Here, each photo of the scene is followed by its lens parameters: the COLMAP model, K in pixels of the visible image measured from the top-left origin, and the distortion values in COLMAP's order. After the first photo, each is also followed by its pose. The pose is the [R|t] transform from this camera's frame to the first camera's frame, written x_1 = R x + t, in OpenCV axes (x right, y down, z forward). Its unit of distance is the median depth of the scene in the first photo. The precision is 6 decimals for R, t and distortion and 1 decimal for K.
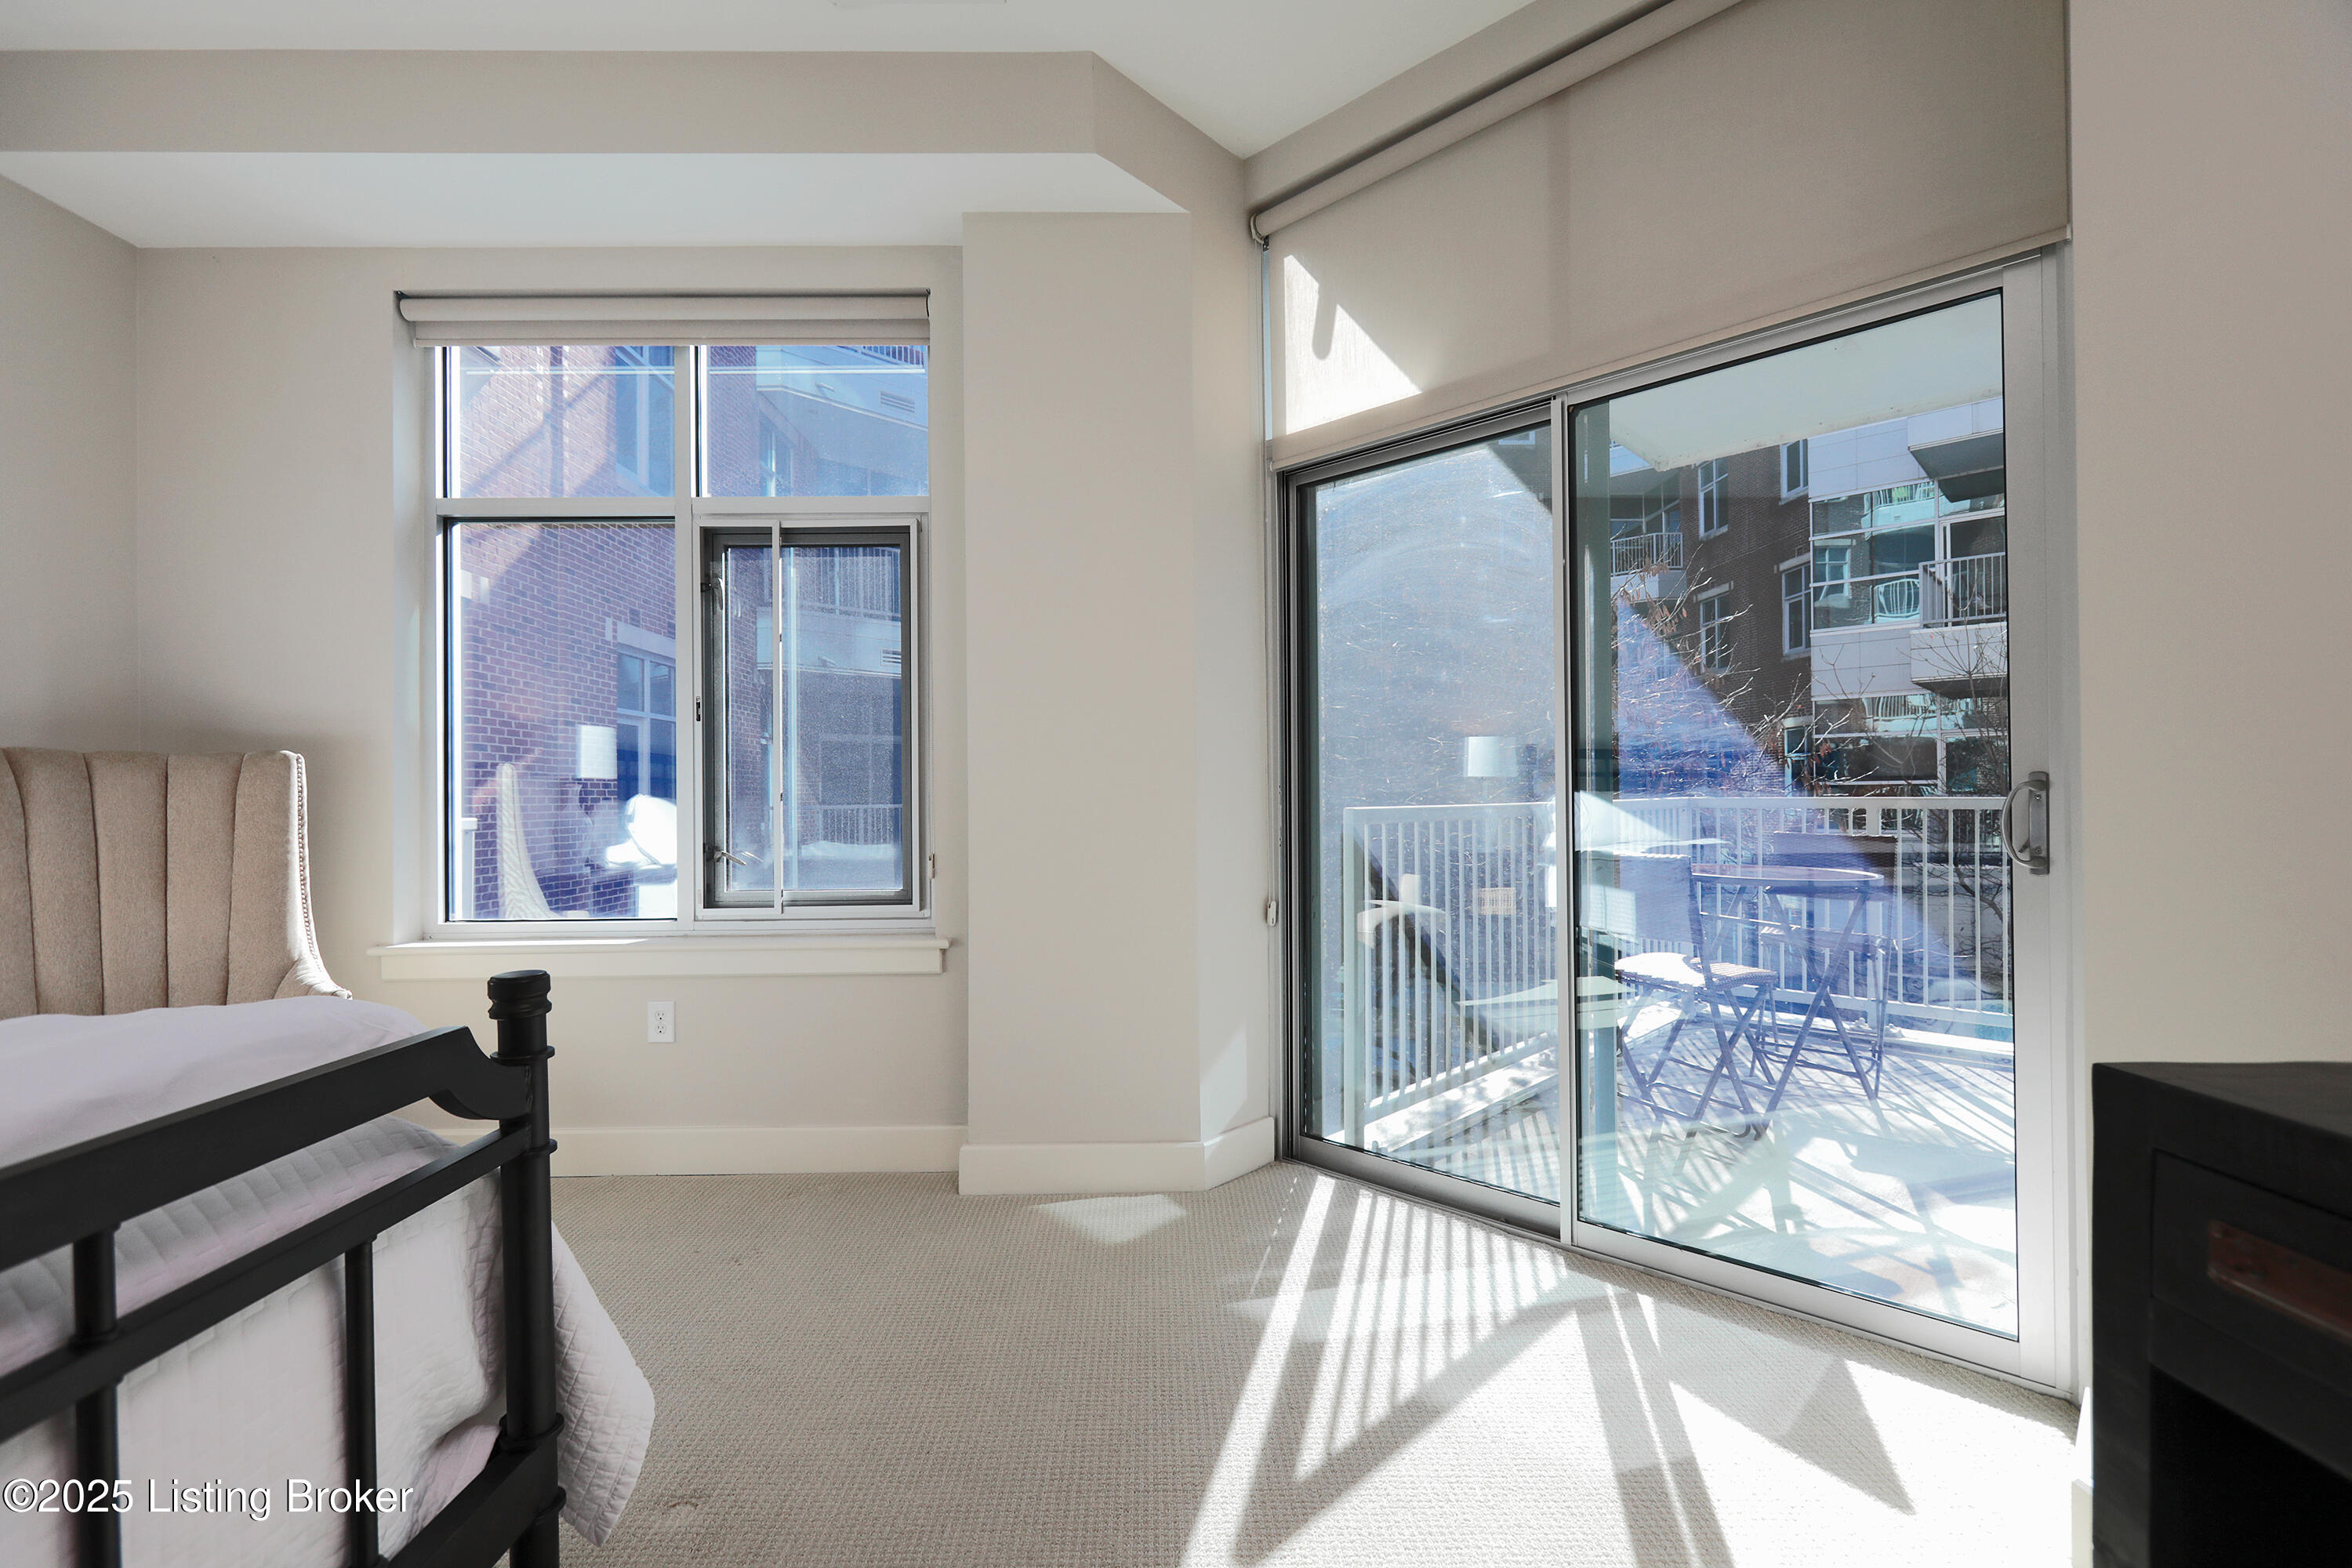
lens RADIAL K [[1031.9, 0, 1164.6], [0, 1031.9, 793.2], [0, 0, 1]] dist [-0.002289, 0.000219]
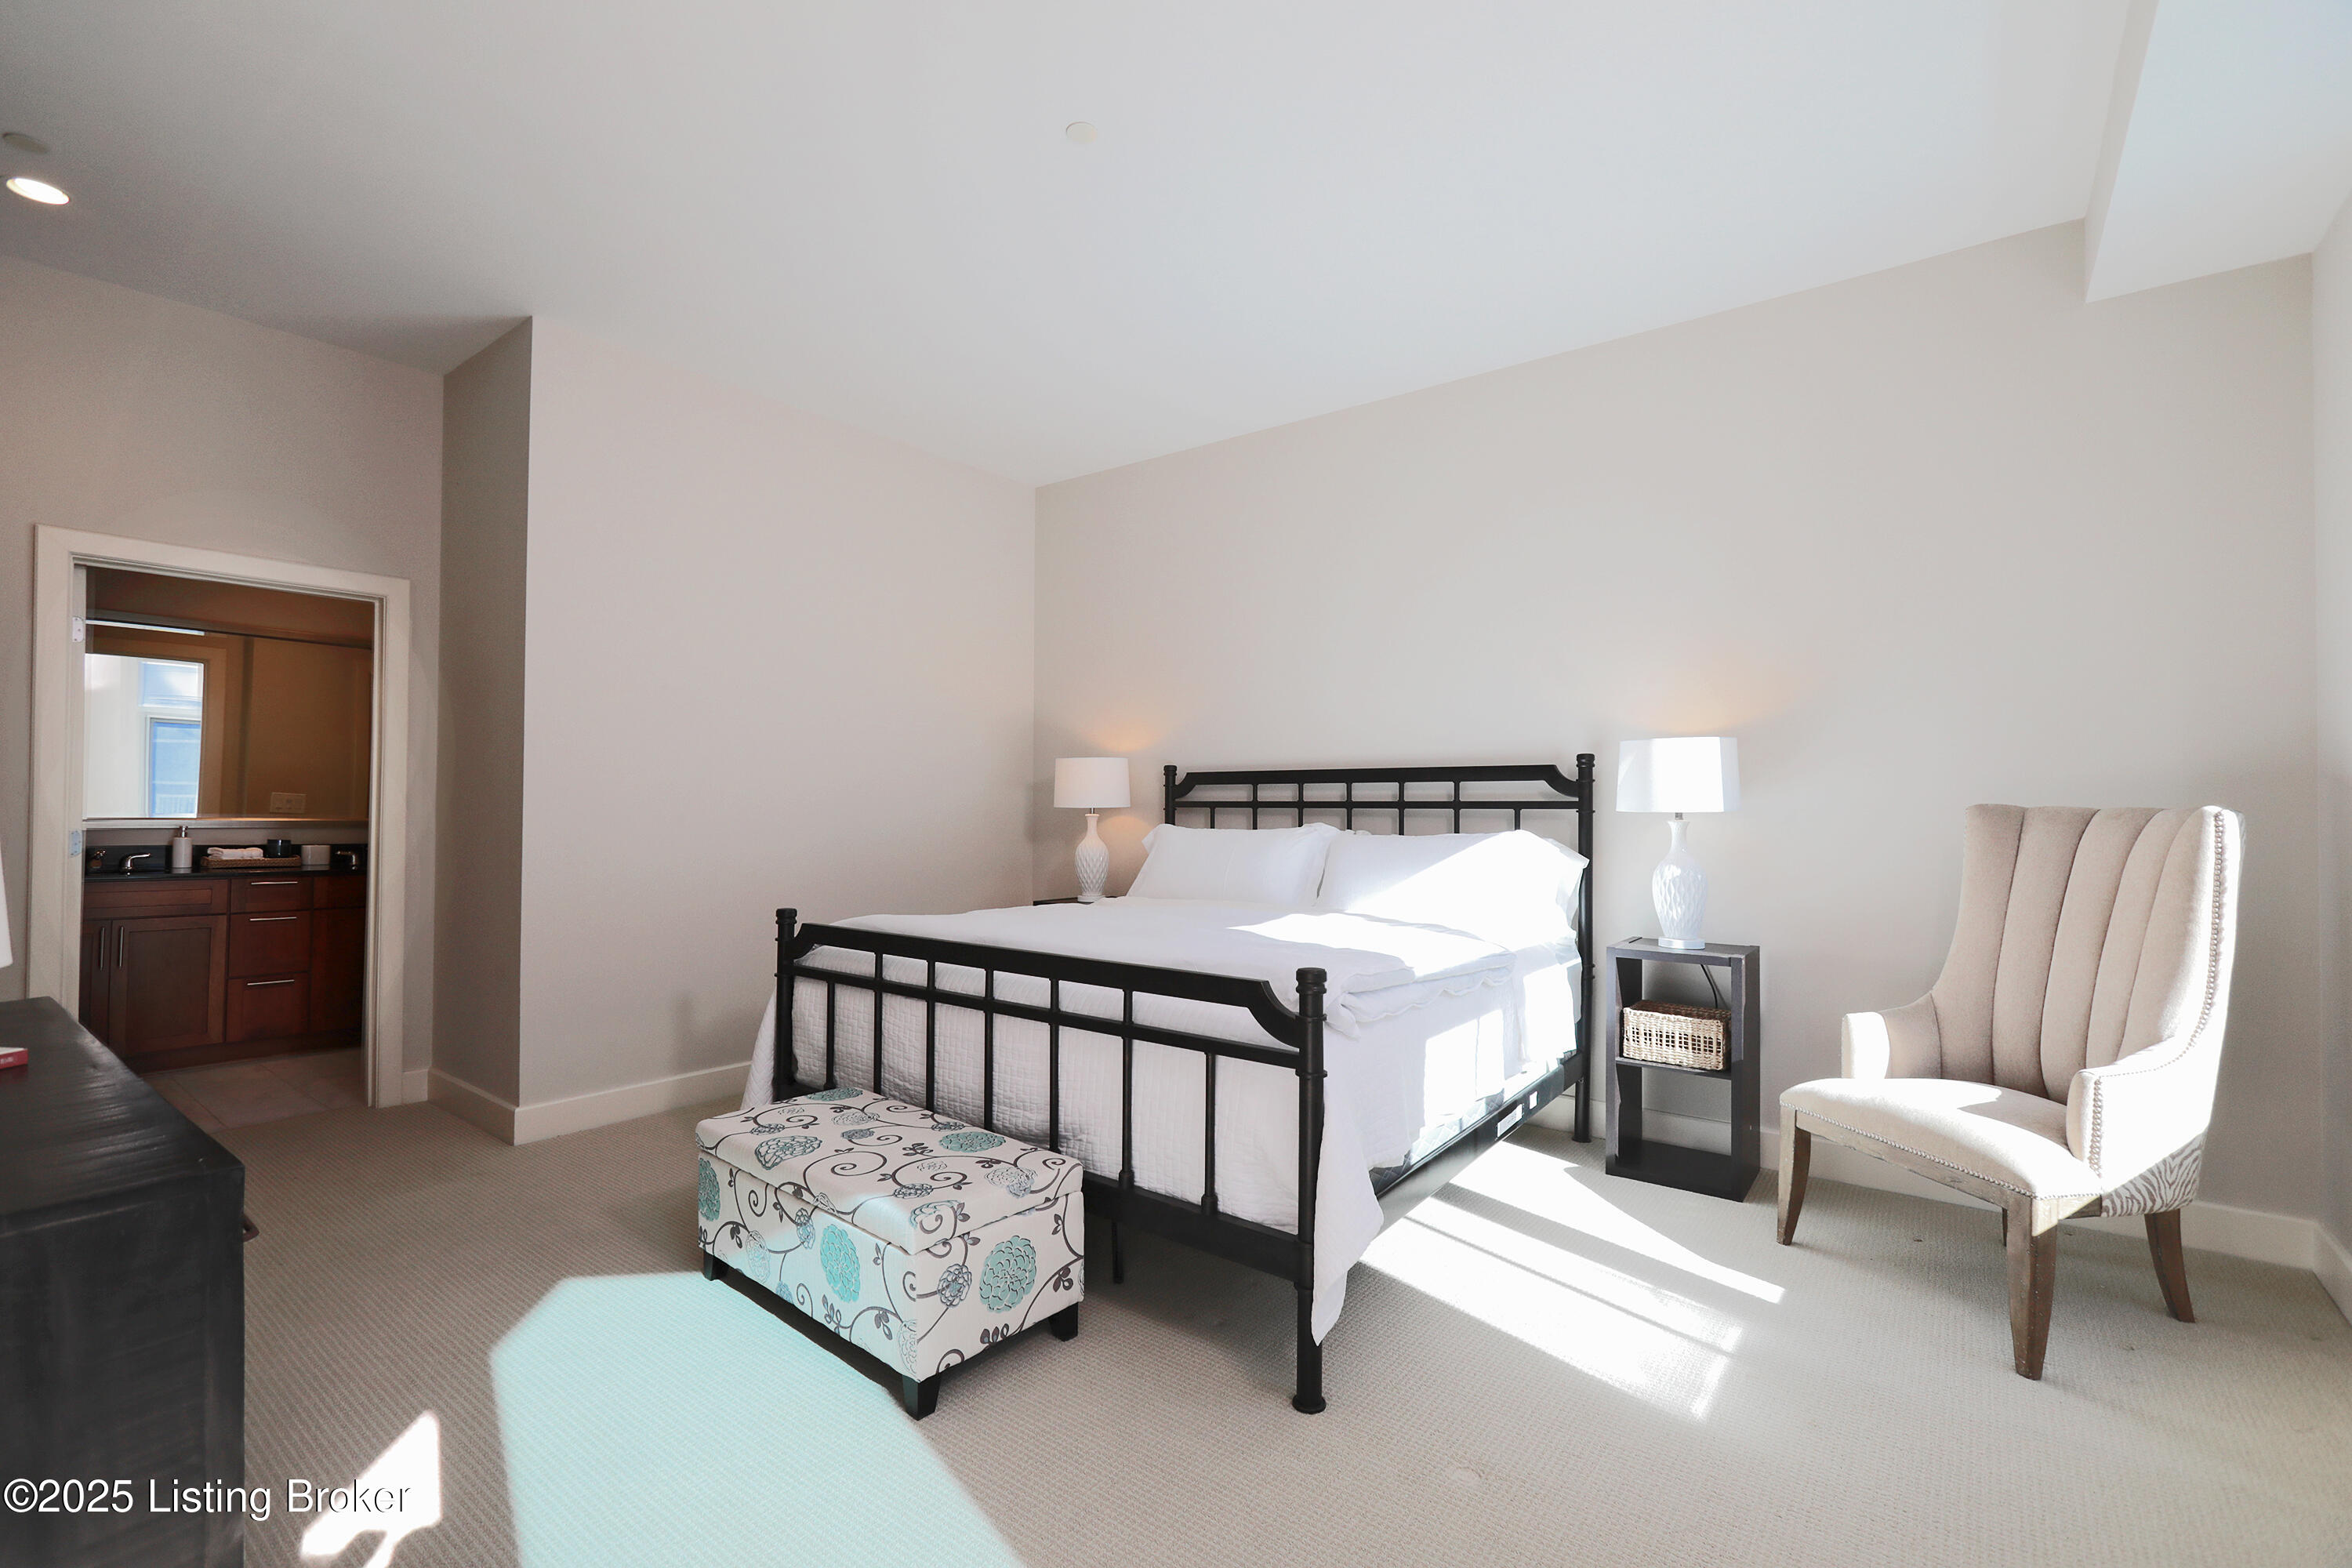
lens RADIAL K [[1052.6, 0, 1168.1], [0, 1052.6, 795.1], [0, 0, 1]] dist [0.001139, -0.000084]
pose [[-0.627360, -0.004451, -0.778717, 0.362760], [0.000117, 0.999983, -0.005809, -0.042011], [0.778729, -0.003735, -0.627349, 0.783162]]
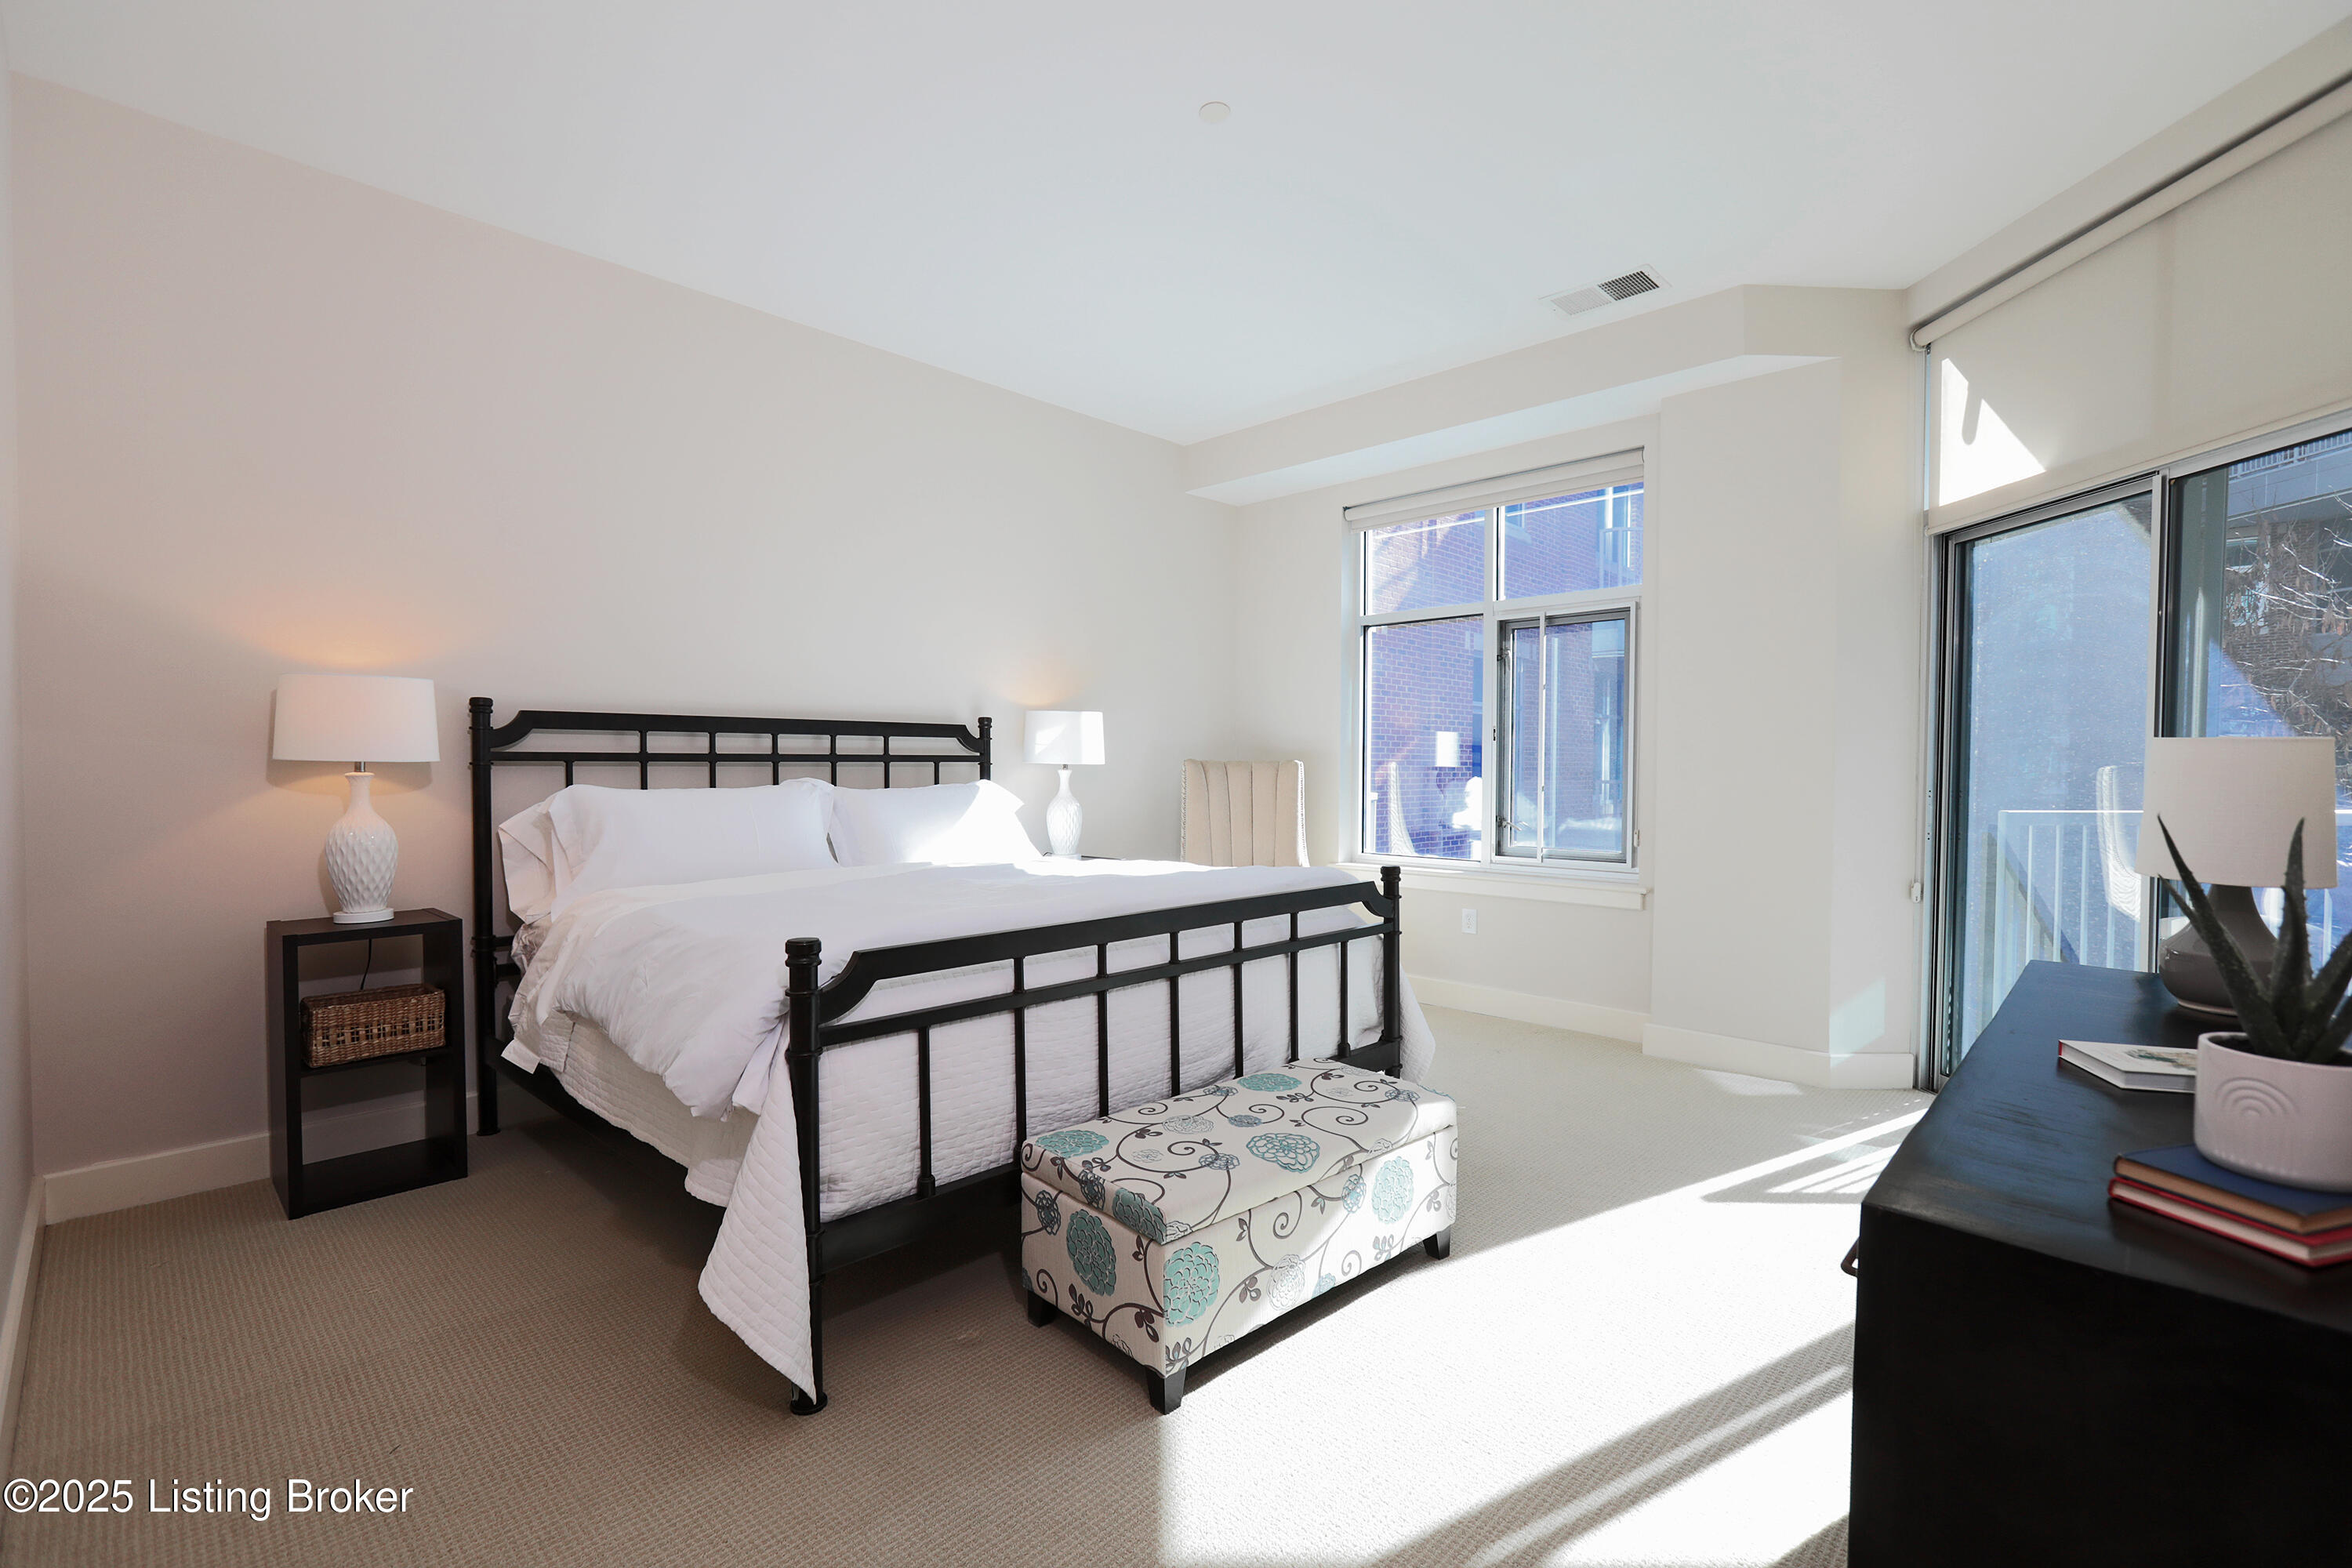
lens RADIAL K [[1040.4, 0, 1166.0], [0, 1040.4, 793.8], [0, 0, 1]] dist [-0.004509, 0.001902]
pose [[0.704872, 0.029946, -0.708702, 0.353359], [-0.006473, 0.999338, 0.035788, -0.042099], [0.709305, -0.020638, 0.704600, -0.532690]]
